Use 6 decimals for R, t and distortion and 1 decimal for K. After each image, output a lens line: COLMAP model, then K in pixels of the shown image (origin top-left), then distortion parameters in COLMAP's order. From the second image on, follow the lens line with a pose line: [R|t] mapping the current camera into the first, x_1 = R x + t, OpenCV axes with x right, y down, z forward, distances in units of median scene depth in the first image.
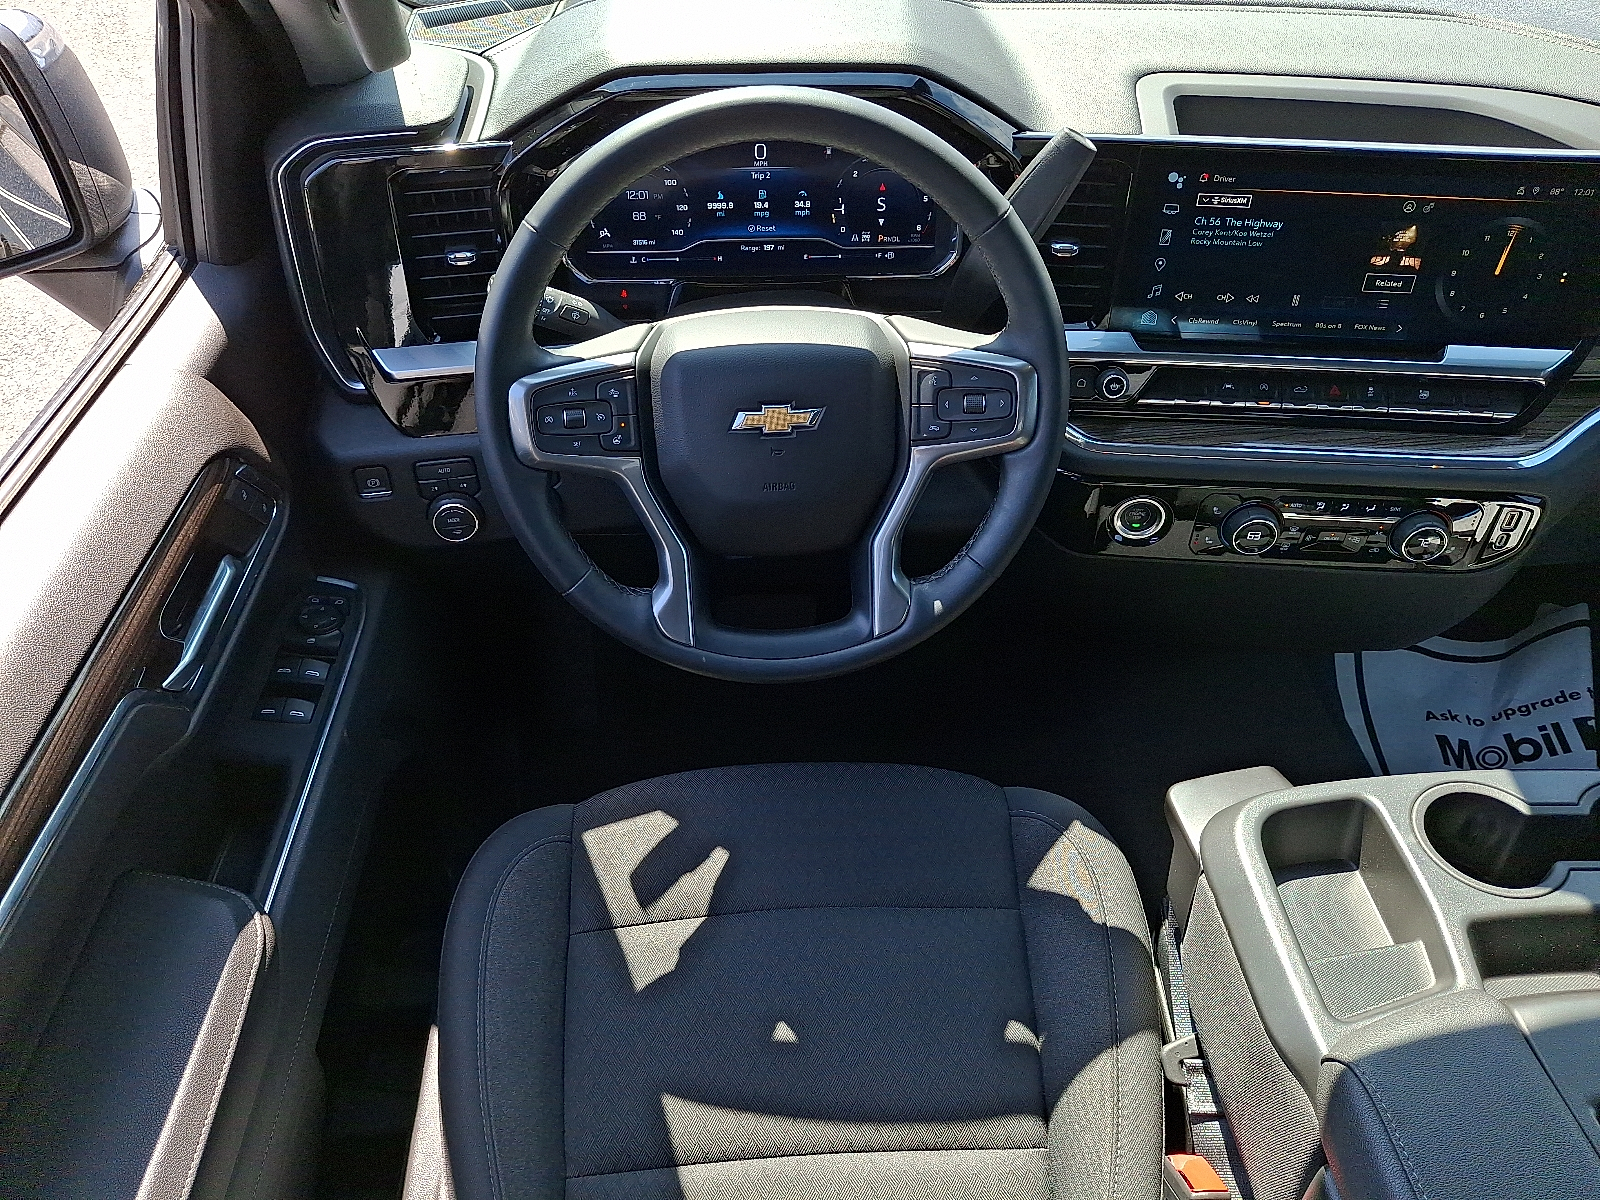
lens RADIAL K [[1156.4, 0, 800.0], [0, 1156.4, 600.0], [0, 0, 1]] dist [0.110247, -0.224344]
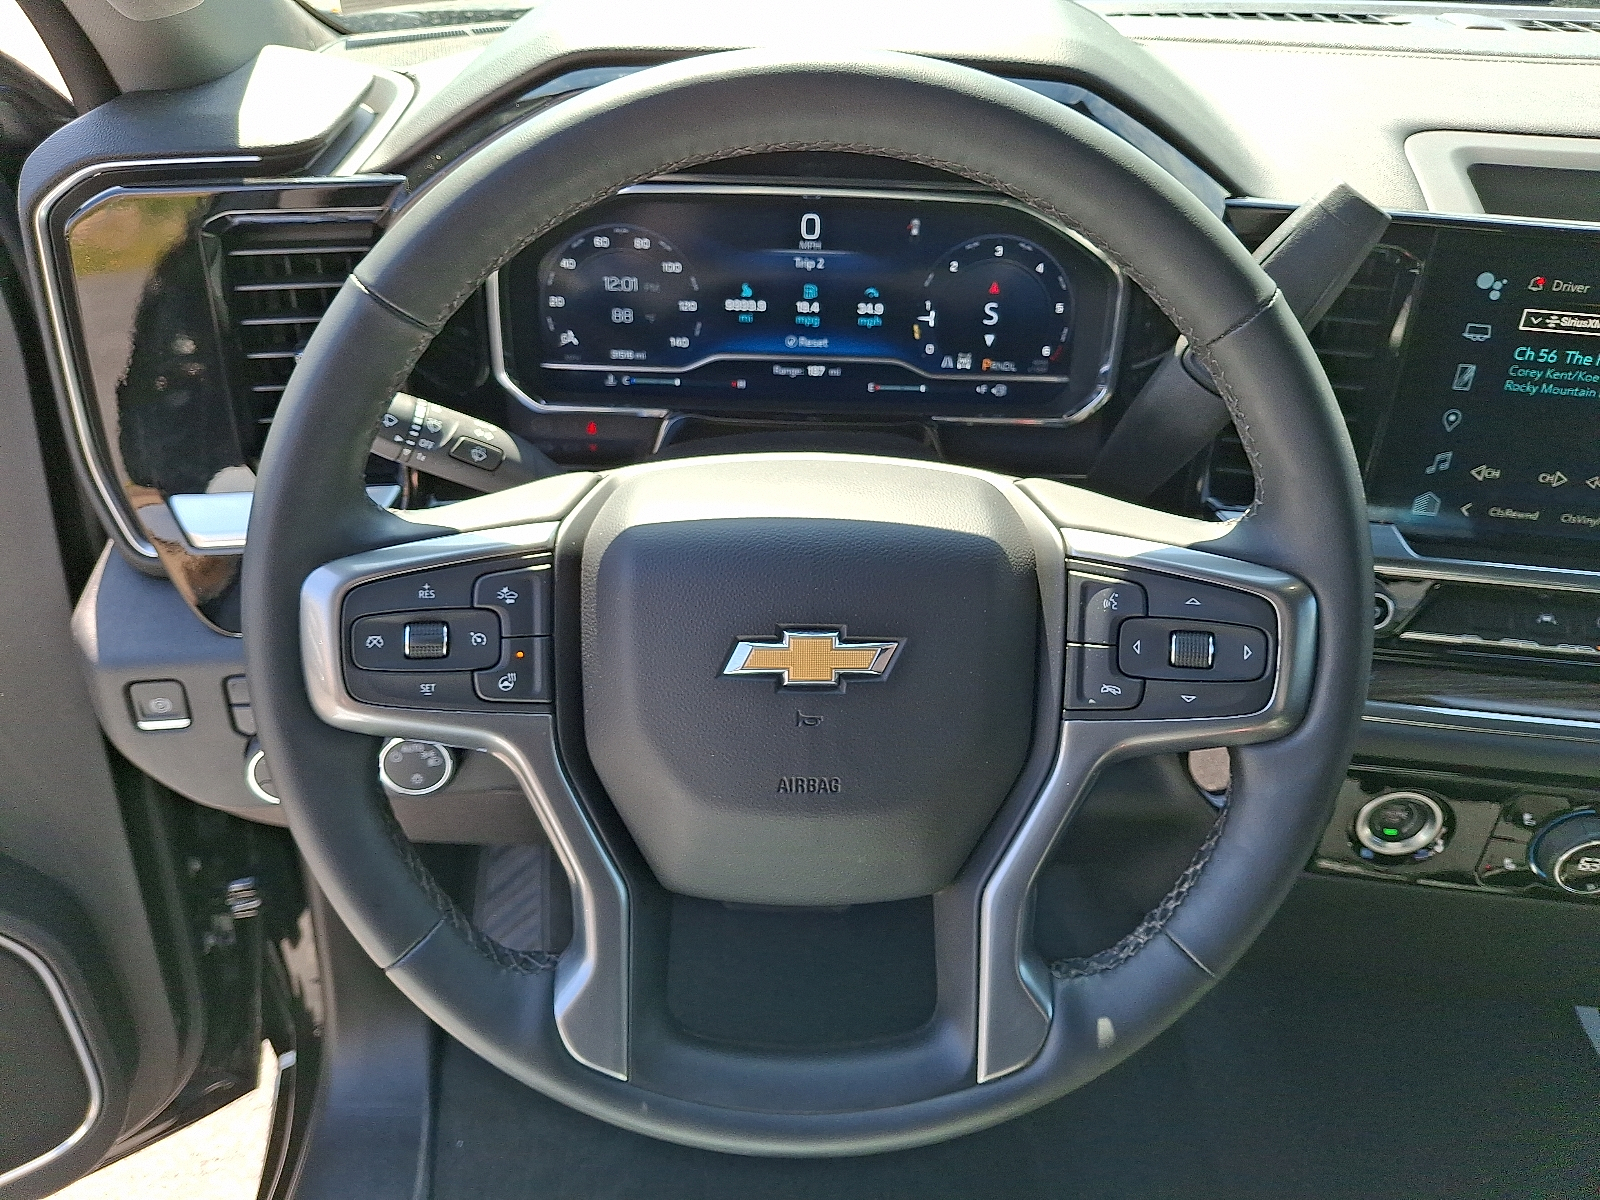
lens RADIAL K [[1142.4, 0, 800.0], [0, 1142.4, 600.0], [0, 0, 1]] dist [0.002585, -0.001010]
pose [[0.998060, 0.050133, -0.036917, -0.006058], [-0.054508, 0.990139, -0.129048, -0.099221], [0.030083, 0.130810, 0.990951, 0.415834]]
